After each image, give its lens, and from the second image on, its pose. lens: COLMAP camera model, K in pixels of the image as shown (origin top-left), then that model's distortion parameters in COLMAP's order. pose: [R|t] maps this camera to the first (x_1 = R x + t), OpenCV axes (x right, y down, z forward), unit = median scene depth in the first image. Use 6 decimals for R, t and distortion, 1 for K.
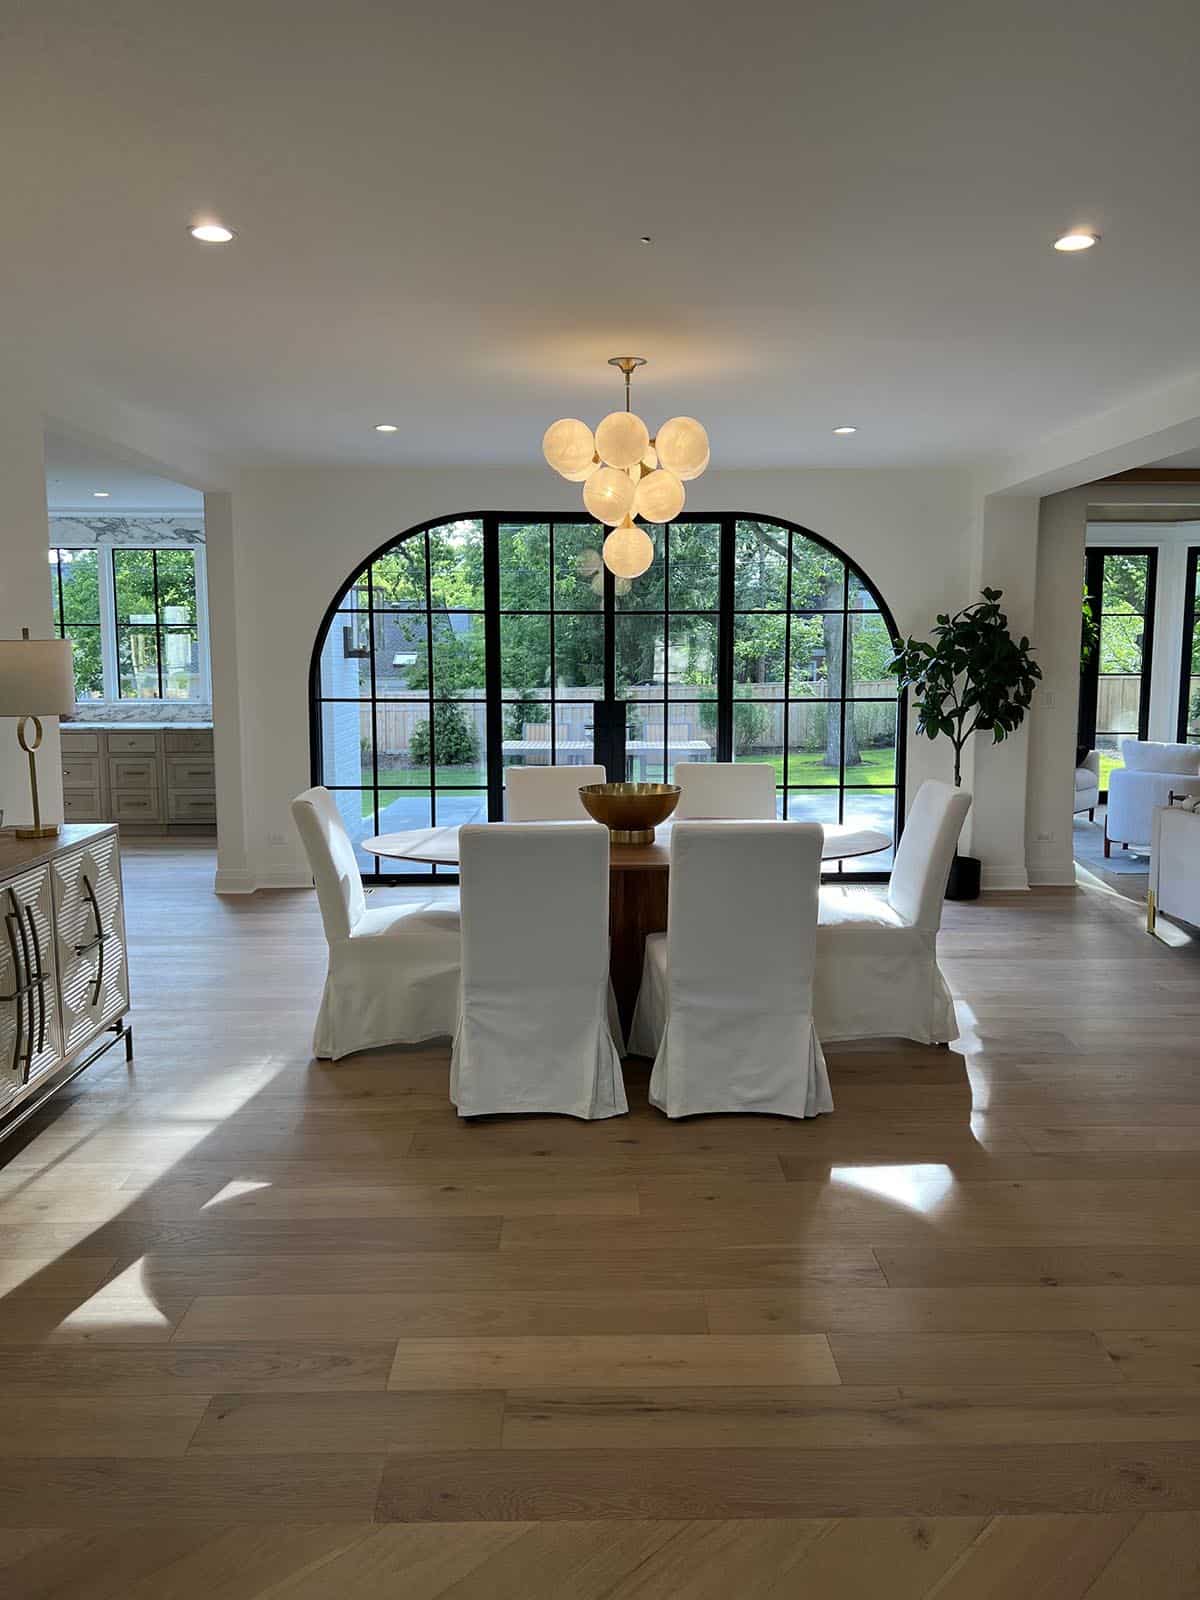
lens RADIAL K [[1224.0, 0, 600.0], [0, 1224.0, 800.0], [0, 0, 1]] dist [0.050446, -0.063541]
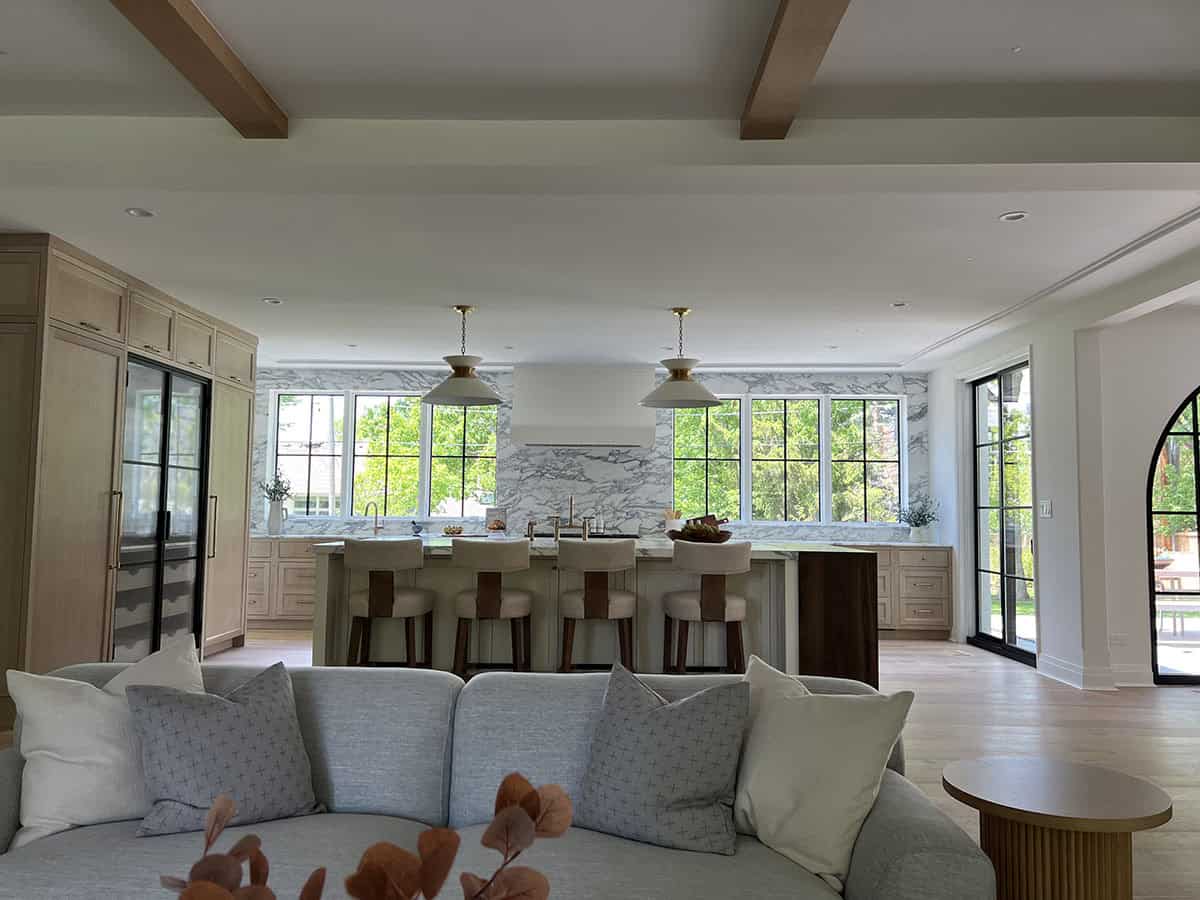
lens RADIAL K [[918.0, 0, 577.7], [0, 918.0, 443.8], [0, 0, 1]] dist [0.050446, -0.063541]
pose [[0.997882, 0.005825, -0.064786, -0.518536], [-0.018330, 0.980800, -0.194154, 0.021788], [0.062411, 0.194930, 0.978829, 0.102448]]
